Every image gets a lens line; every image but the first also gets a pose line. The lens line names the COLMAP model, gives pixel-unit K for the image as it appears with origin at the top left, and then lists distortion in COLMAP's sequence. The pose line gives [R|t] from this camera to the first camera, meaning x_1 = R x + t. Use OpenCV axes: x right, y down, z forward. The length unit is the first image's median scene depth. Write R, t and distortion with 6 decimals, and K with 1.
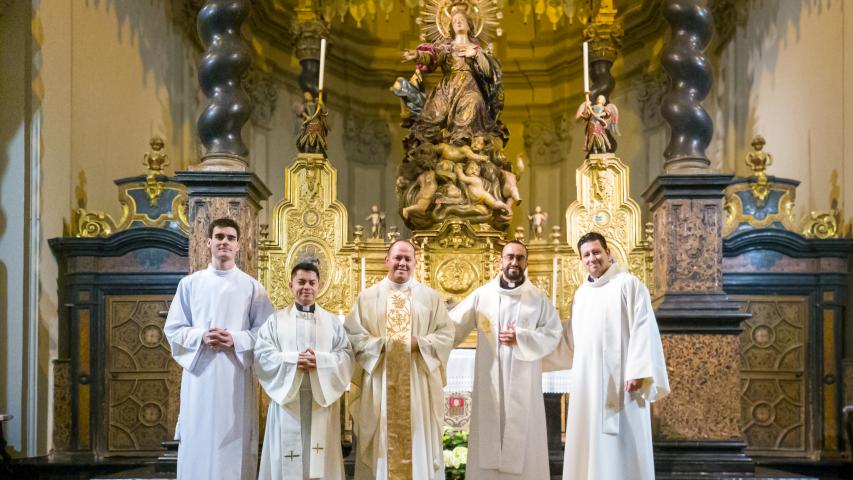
lens RADIAL K [[787.2, 0, 611.5], [0, 787.2, 416.3], [0, 0, 1]] dist [0.038800, -0.007527]
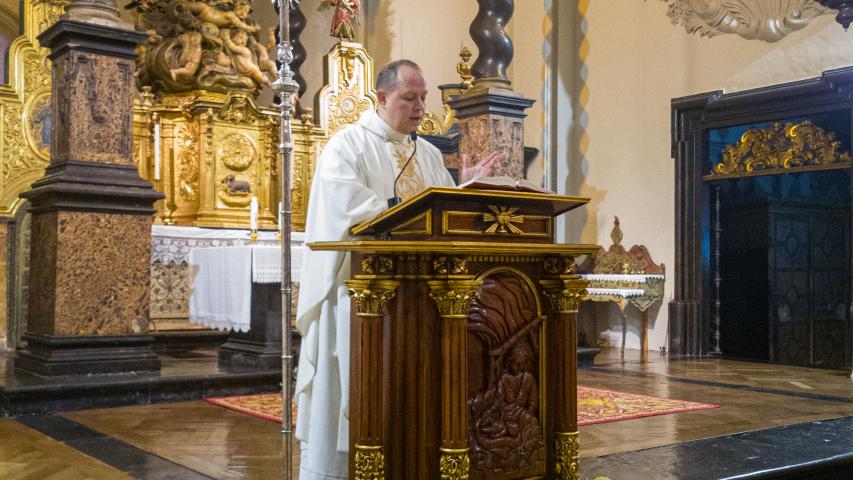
lens RADIAL K [[941.0, 0, 423.9], [0, 941.0, 274.6], [0, 0, 1]] dist [0.032497, 0.037390]
pose [[0.790613, 0.005624, 0.612290, -0.680065], [-0.004296, 0.999984, -0.003639, -0.028666], [-0.612301, 0.000246, 0.790625, -0.018224]]
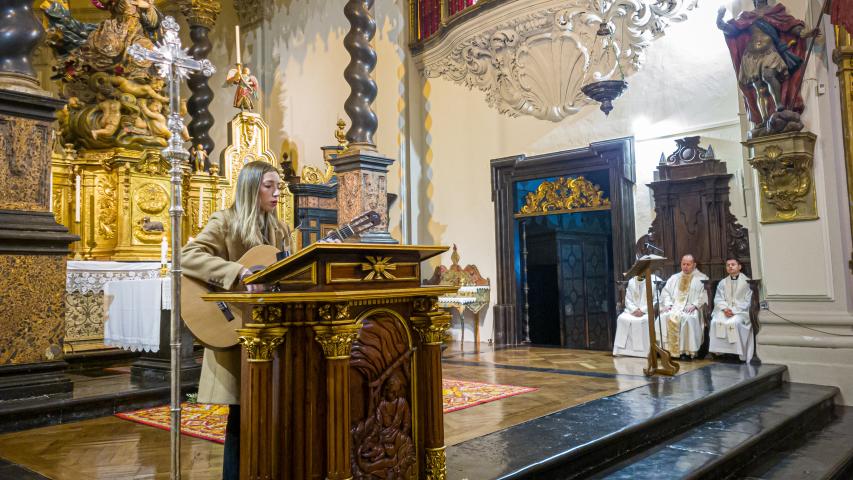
lens RADIAL K [[663.6, 0, 456.7], [0, 663.6, 236.1], [0, 0, 1]] dist [0.050186, -0.039440]
pose [[0.641853, 0.036657, 0.765951, -0.629738], [0.019235, 0.997773, -0.063869, -0.051482], [-0.766587, 0.055728, 0.639718, 0.045497]]
